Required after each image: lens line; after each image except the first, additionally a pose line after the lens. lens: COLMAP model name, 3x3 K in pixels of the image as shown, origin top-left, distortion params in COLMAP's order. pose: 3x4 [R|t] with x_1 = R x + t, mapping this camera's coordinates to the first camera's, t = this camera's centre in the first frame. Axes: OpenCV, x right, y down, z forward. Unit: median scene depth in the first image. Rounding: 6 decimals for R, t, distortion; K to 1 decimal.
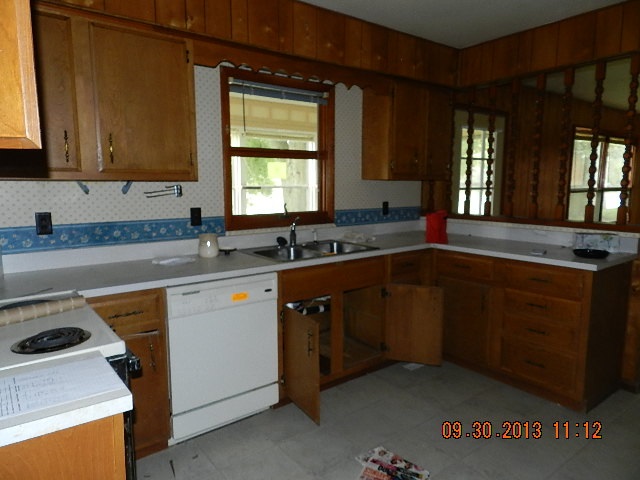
lens RADIAL K [[439.8, 0, 320.0], [0, 439.8, 240.0], [0, 0, 1]] dist [-0.001987, -0.000703]
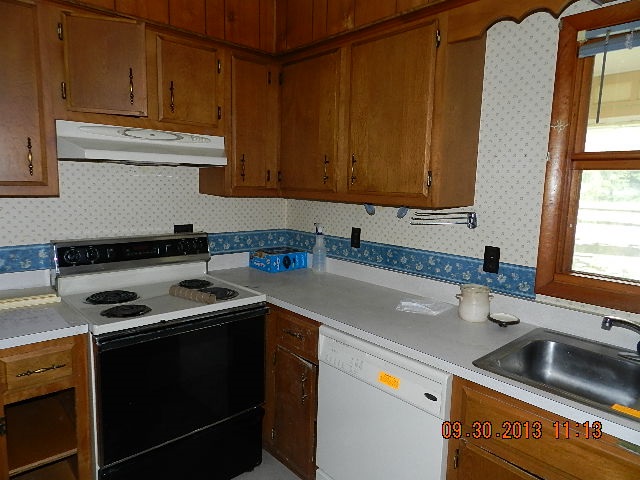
lens RADIAL K [[439.1, 0, 320.0], [0, 439.1, 240.0], [0, 0, 1]] dist [0.100856, 0.000816]
pose [[0.078564, 0.130551, -0.988324, 0.415046], [-0.162651, 0.979783, 0.116493, -0.131196], [0.983551, 0.151600, 0.098210, 0.721546]]
